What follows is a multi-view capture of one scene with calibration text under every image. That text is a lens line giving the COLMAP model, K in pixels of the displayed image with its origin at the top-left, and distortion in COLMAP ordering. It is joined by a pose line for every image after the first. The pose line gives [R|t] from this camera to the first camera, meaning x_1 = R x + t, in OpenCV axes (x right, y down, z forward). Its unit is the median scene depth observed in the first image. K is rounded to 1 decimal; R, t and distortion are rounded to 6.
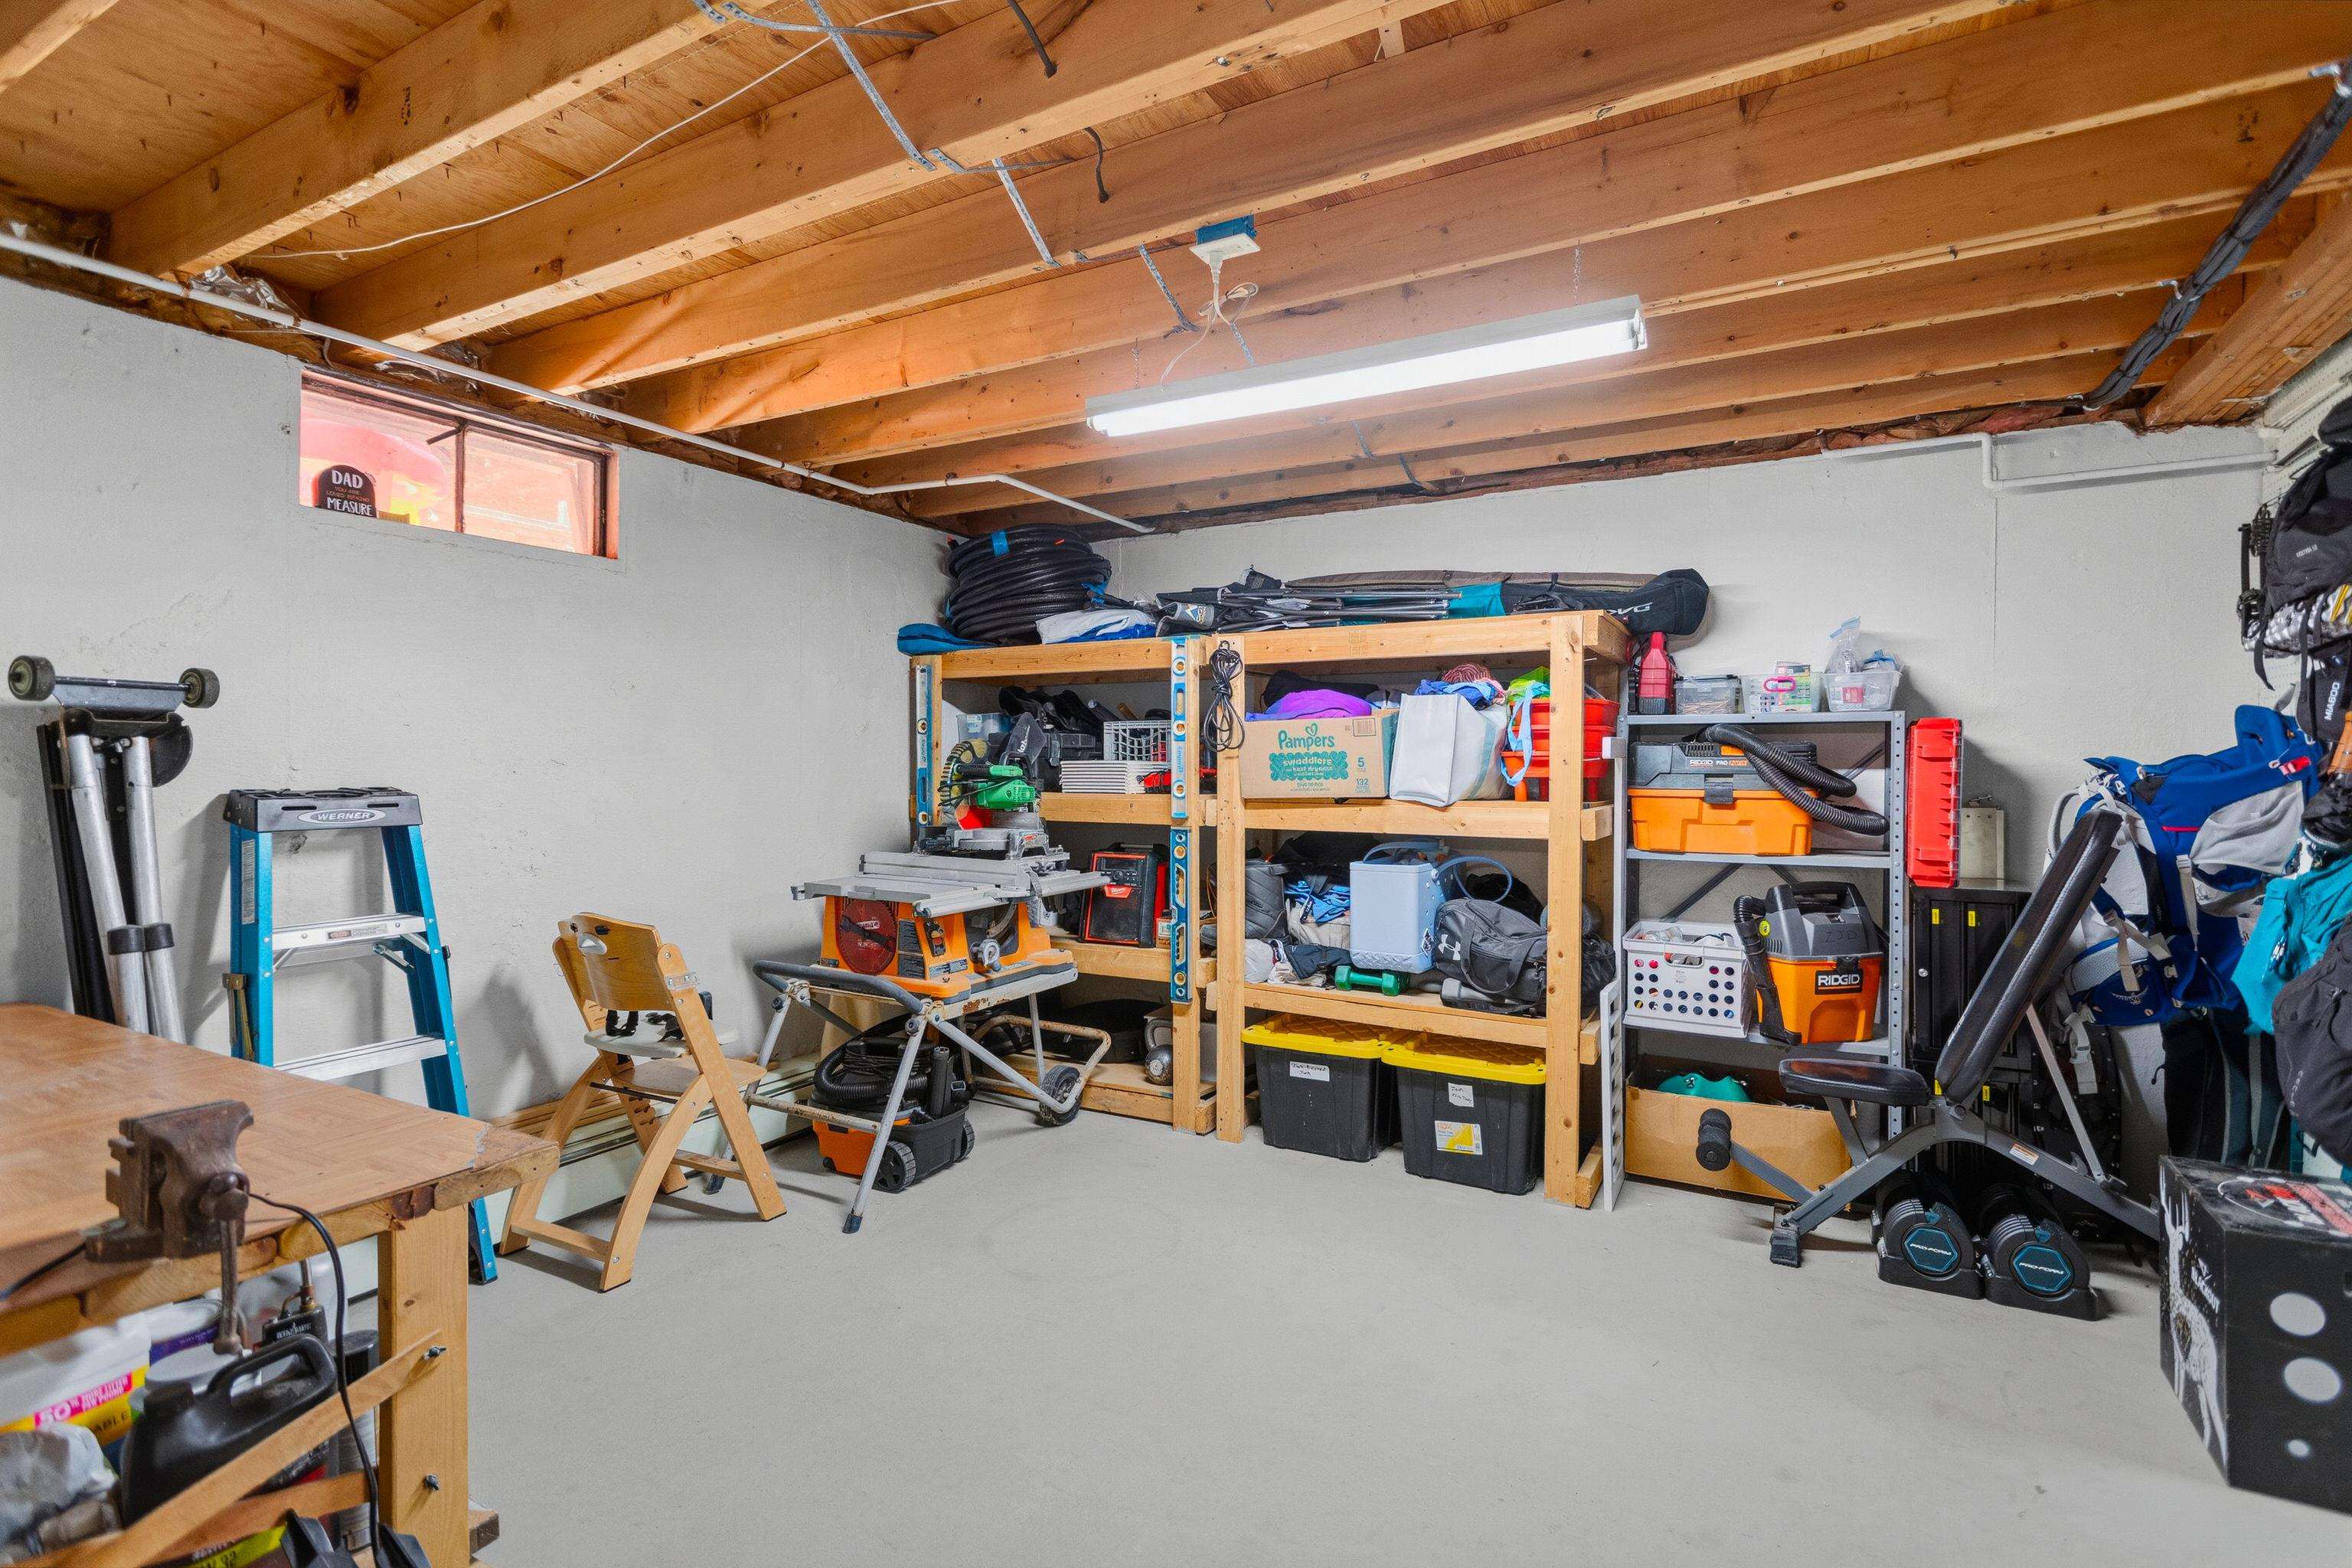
lens RADIAL K [[1112.7, 0, 1176.4], [0, 1112.7, 778.4], [0, 0, 1]] dist [0.001983, -0.001265]
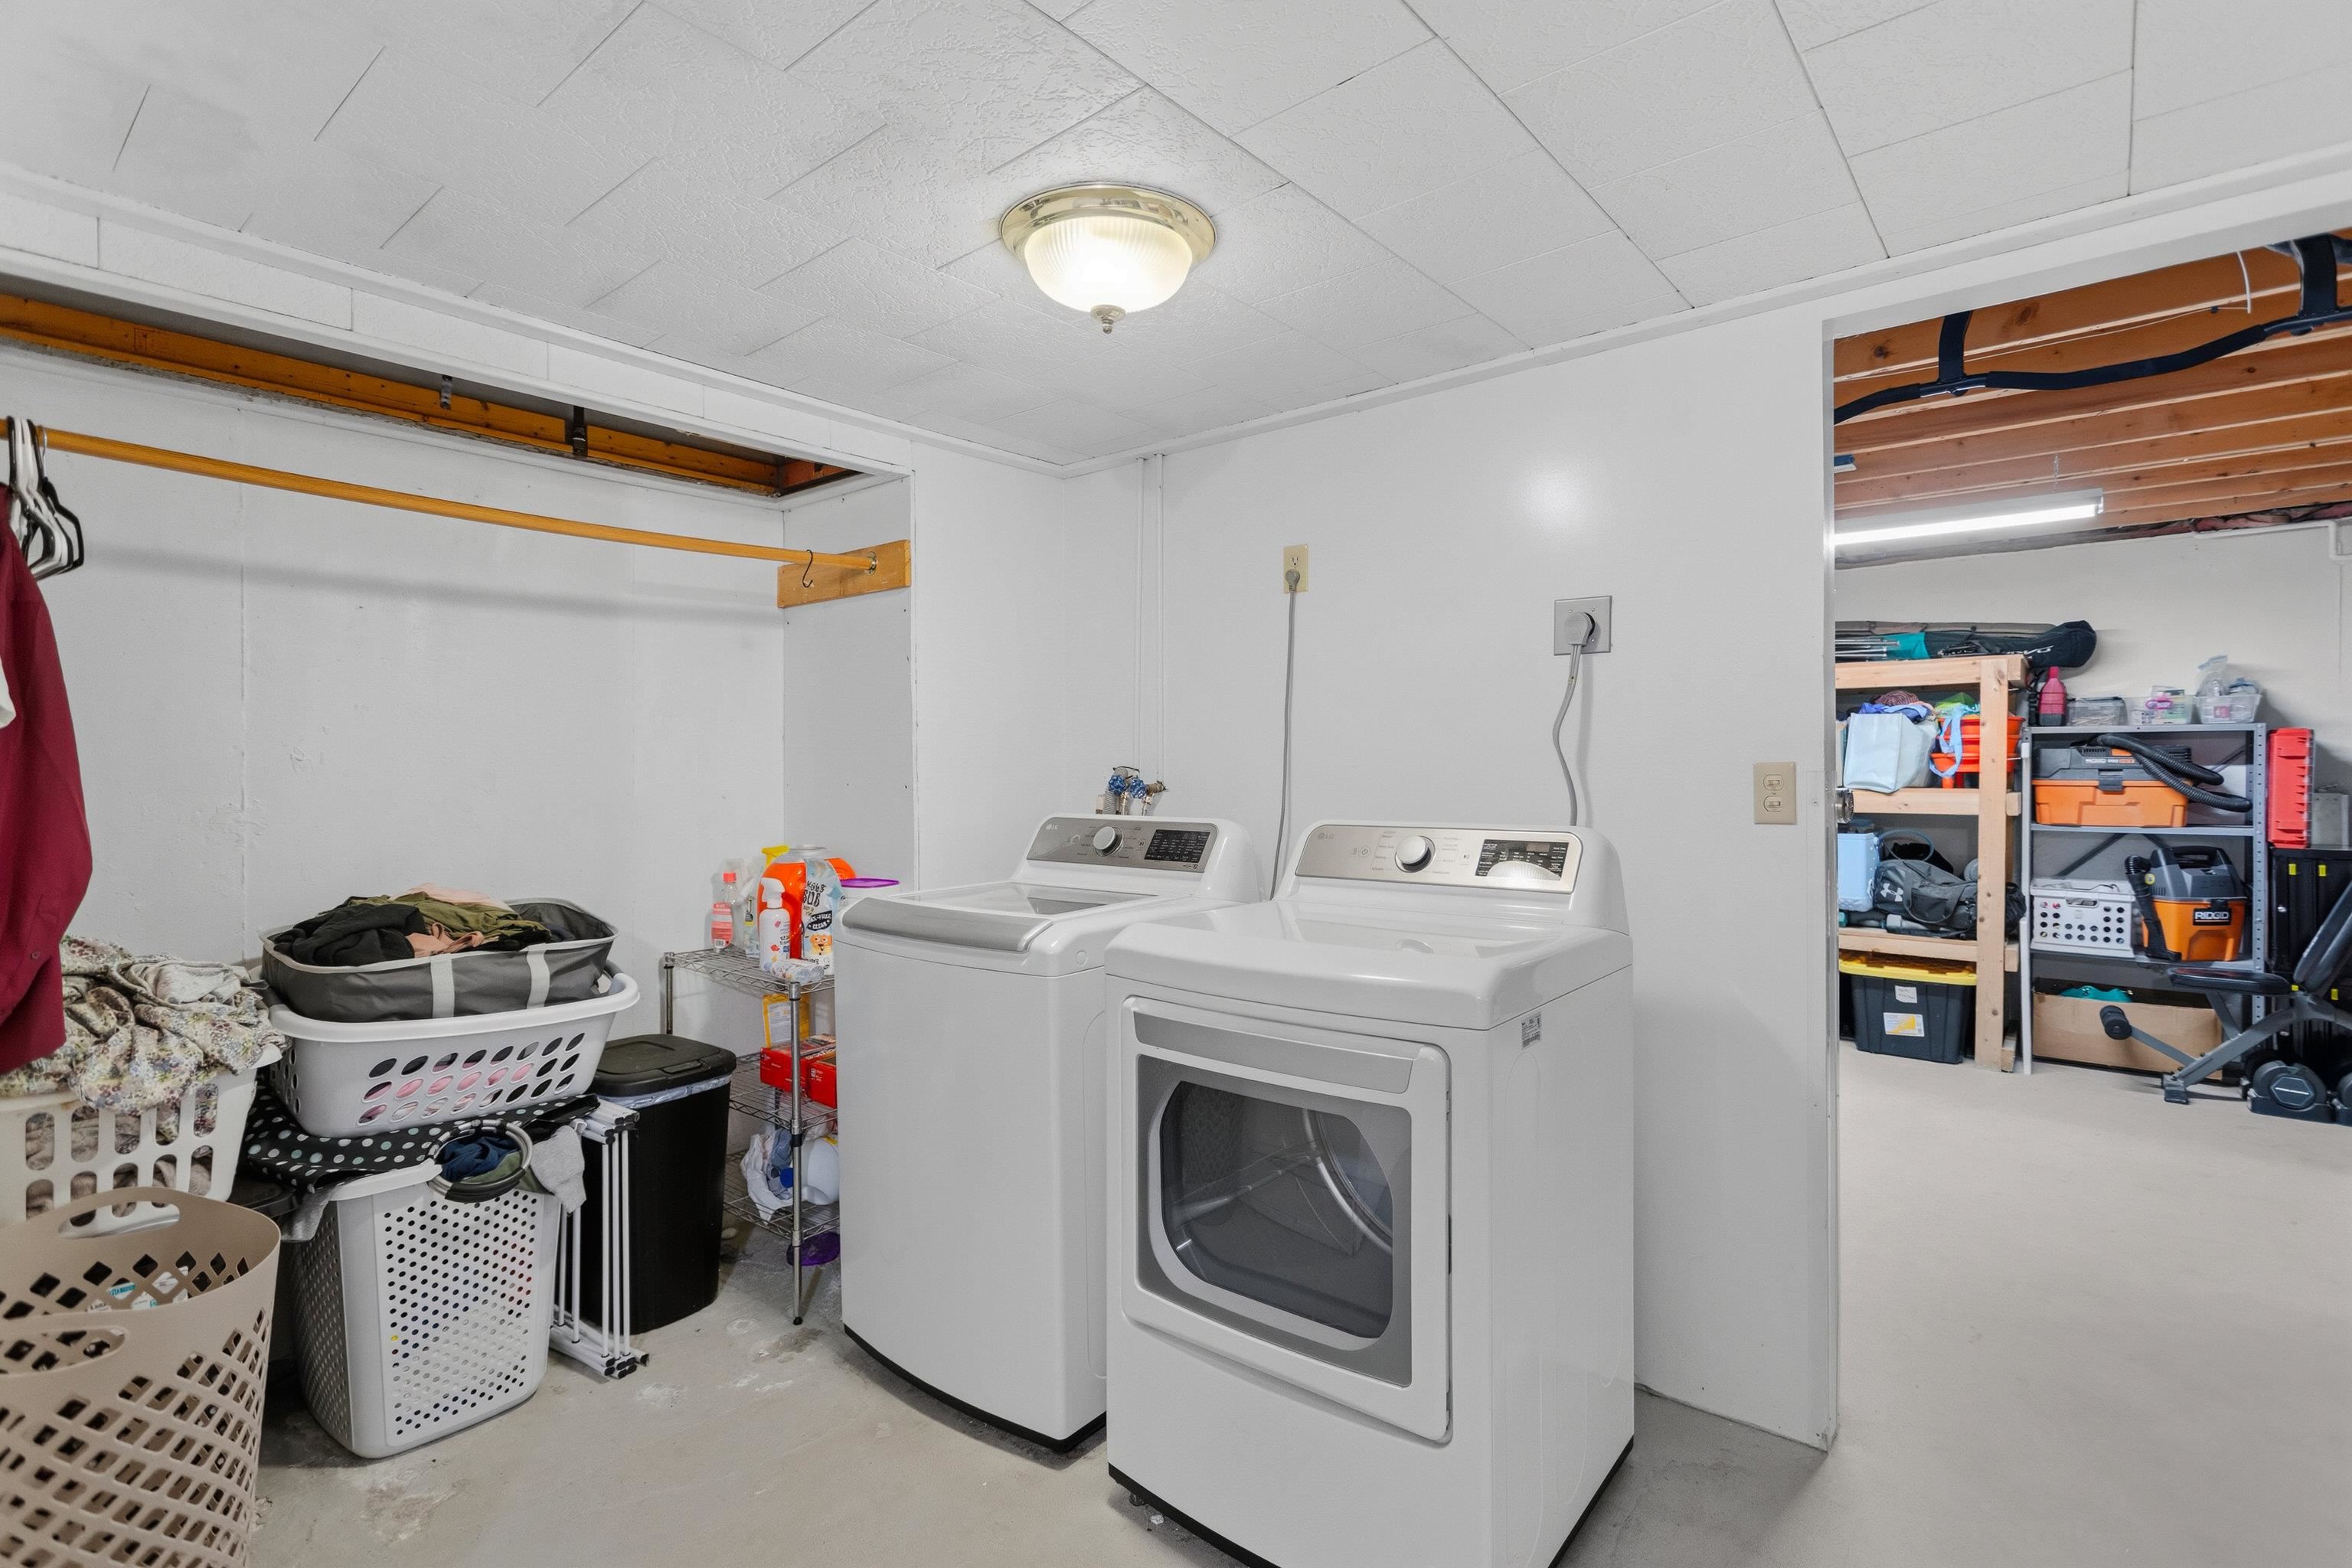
lens RADIAL K [[1112.7, 0, 1175.9], [0, 1112.7, 779.6], [0, 0, 1]] dist [0.001983, -0.001265]
pose [[0.985527, -0.001444, -0.169512, -0.433529], [0.001100, 0.999997, -0.002121, 0.011203], [0.169514, 0.001904, 0.985526, -0.577688]]
